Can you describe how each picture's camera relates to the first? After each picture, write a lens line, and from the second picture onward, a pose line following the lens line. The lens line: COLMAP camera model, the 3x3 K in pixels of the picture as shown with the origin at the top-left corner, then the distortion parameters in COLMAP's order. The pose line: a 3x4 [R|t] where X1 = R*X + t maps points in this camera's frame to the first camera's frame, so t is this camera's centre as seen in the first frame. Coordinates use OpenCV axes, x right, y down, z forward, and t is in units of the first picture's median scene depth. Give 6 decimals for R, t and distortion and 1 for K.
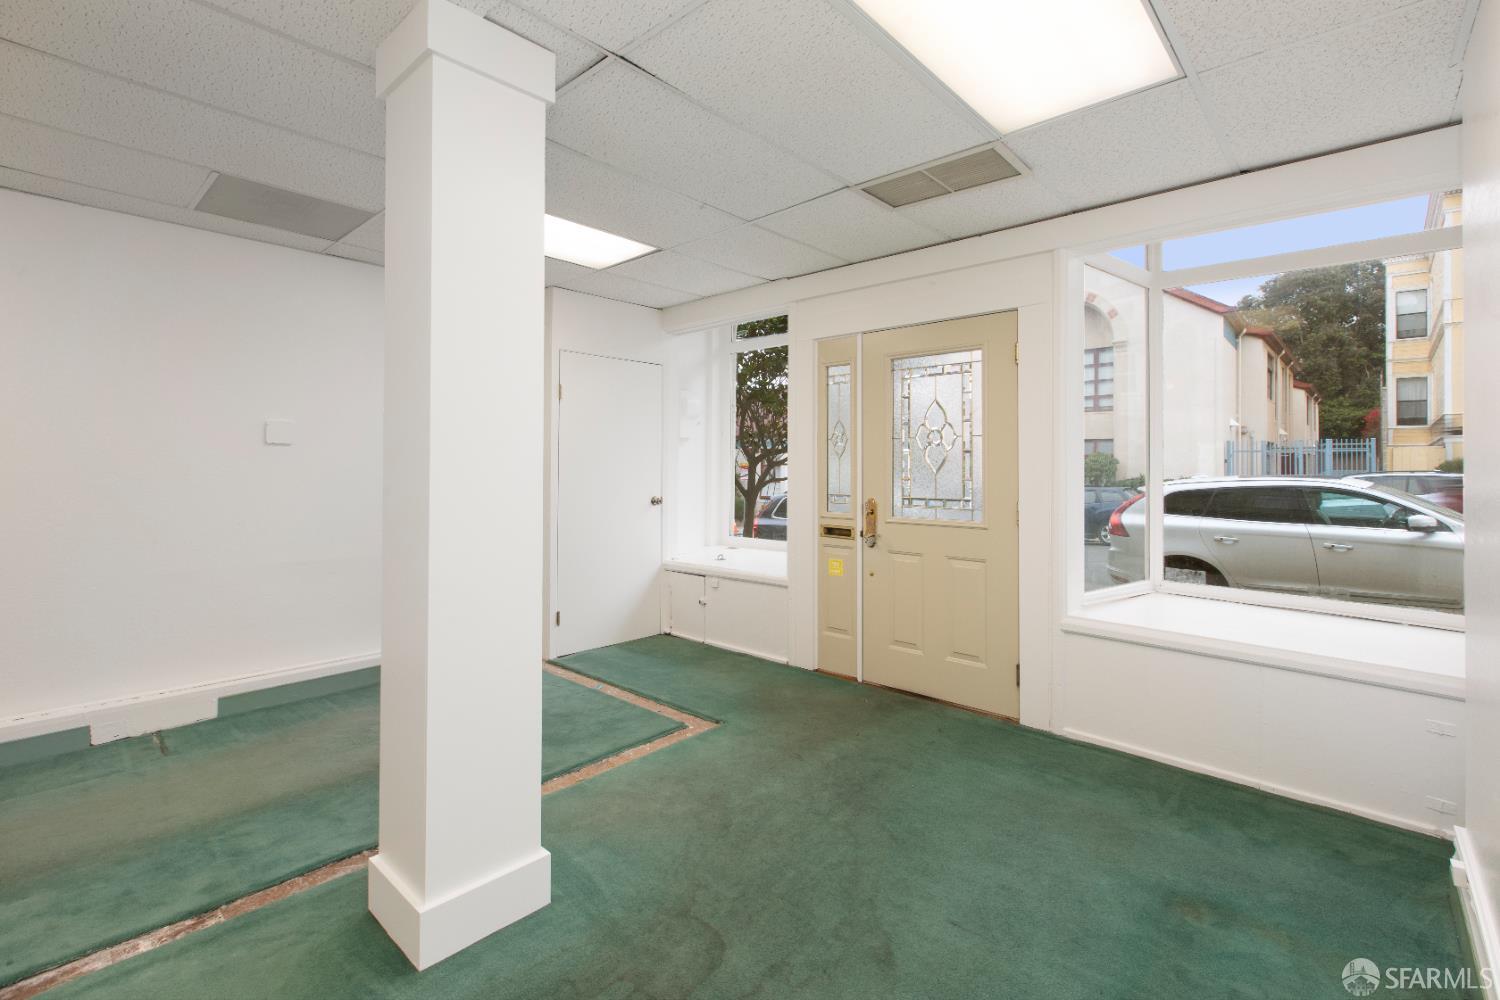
lens RADIAL K [[684.9, 0, 766.1], [0, 684.9, 472.3], [0, 0, 1]] dist [0.020372, -0.000357]
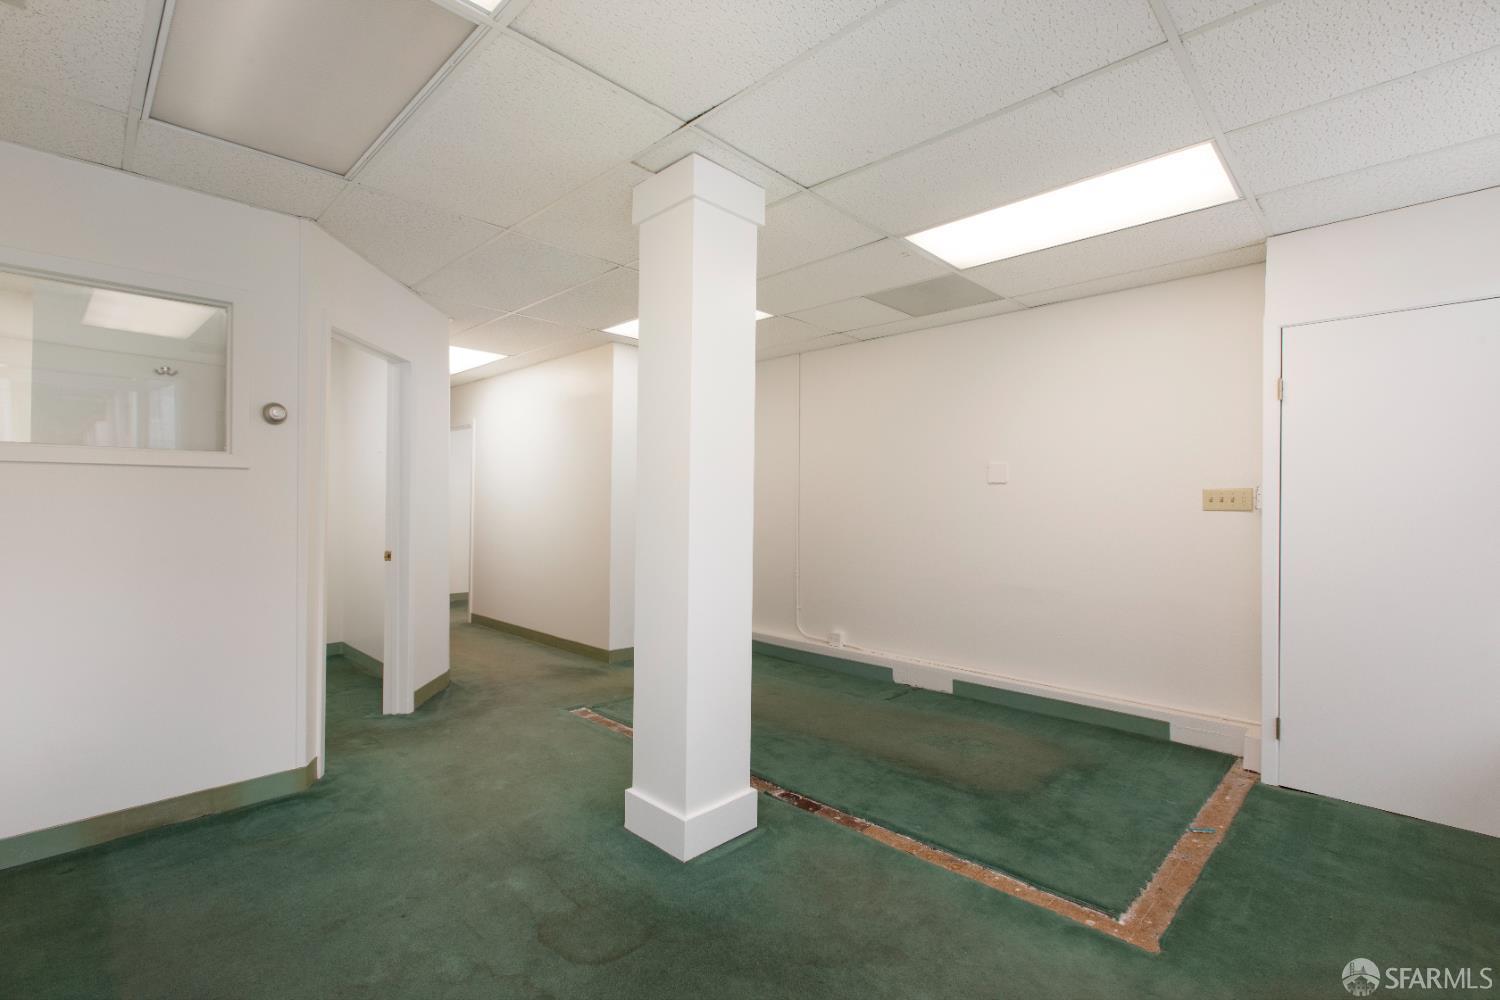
lens RADIAL K [[684.9, 0, 759.6], [0, 684.9, 503.0], [0, 0, 1]] dist [0.020372, -0.000357]
pose [[-0.054628, -0.008100, -0.998474, 0.443181], [-0.006403, 0.999949, -0.007762, 0.004769], [0.998486, 0.005969, -0.054677, 0.599267]]
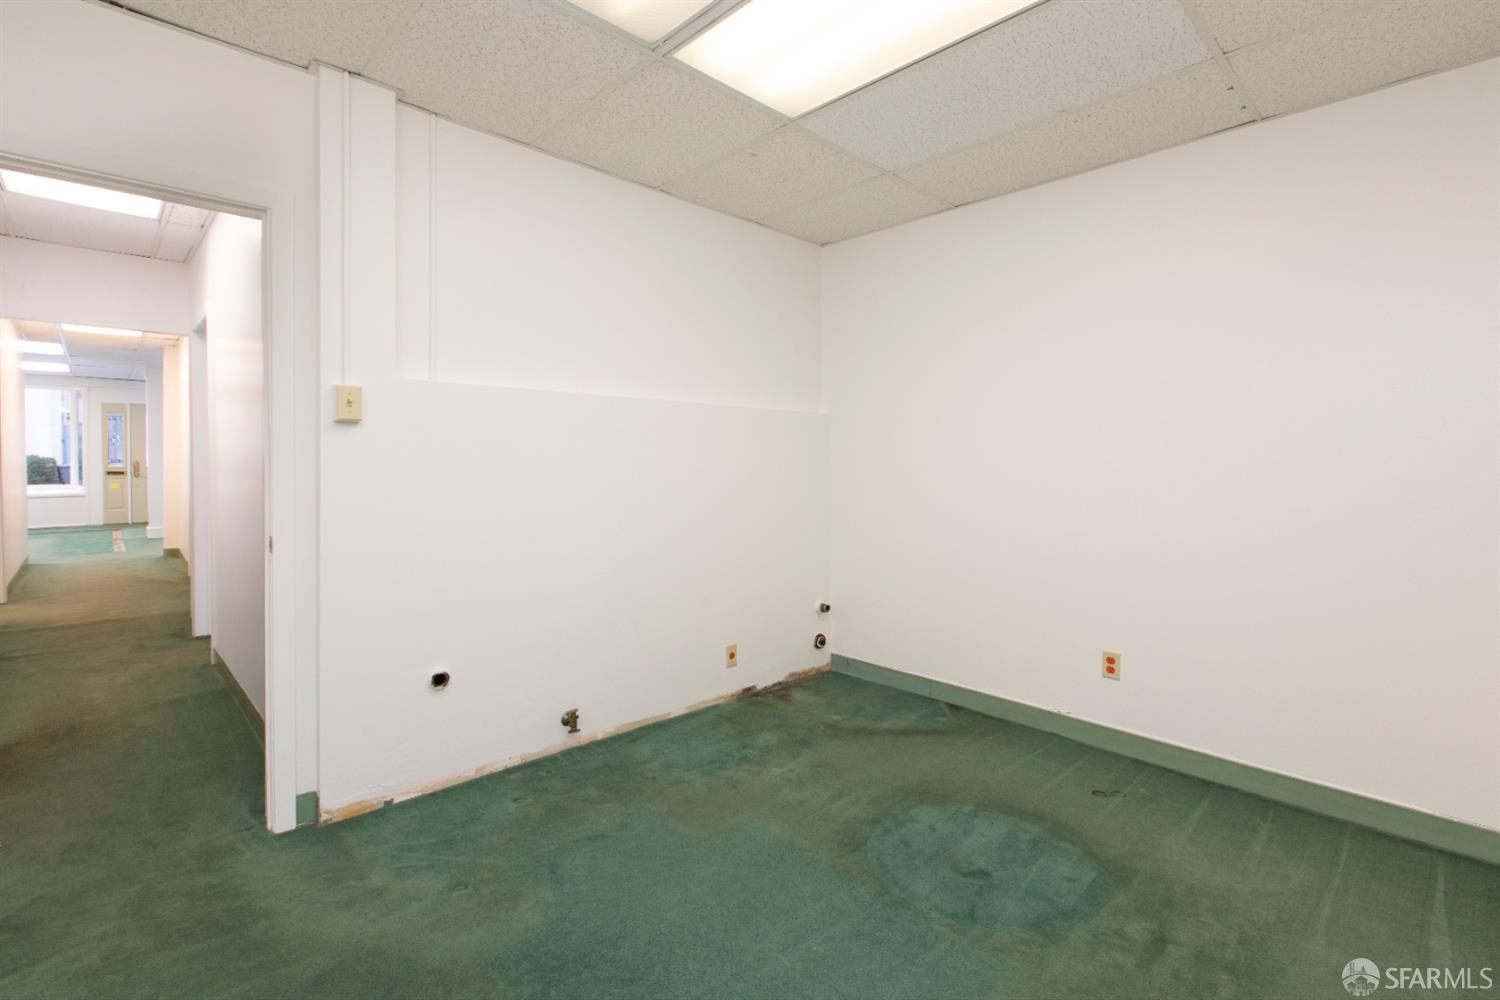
lens RADIAL K [[684.9, 0, 792.5], [0, 684.9, 464.1], [0, 0, 1]] dist [0.020372, -0.000357]
pose [[0.060583, -0.024587, 0.997860, -2.701826], [0.001670, 0.999698, 0.024531, -0.017531], [-0.998162, 0.000180, 0.060605, -2.039525]]
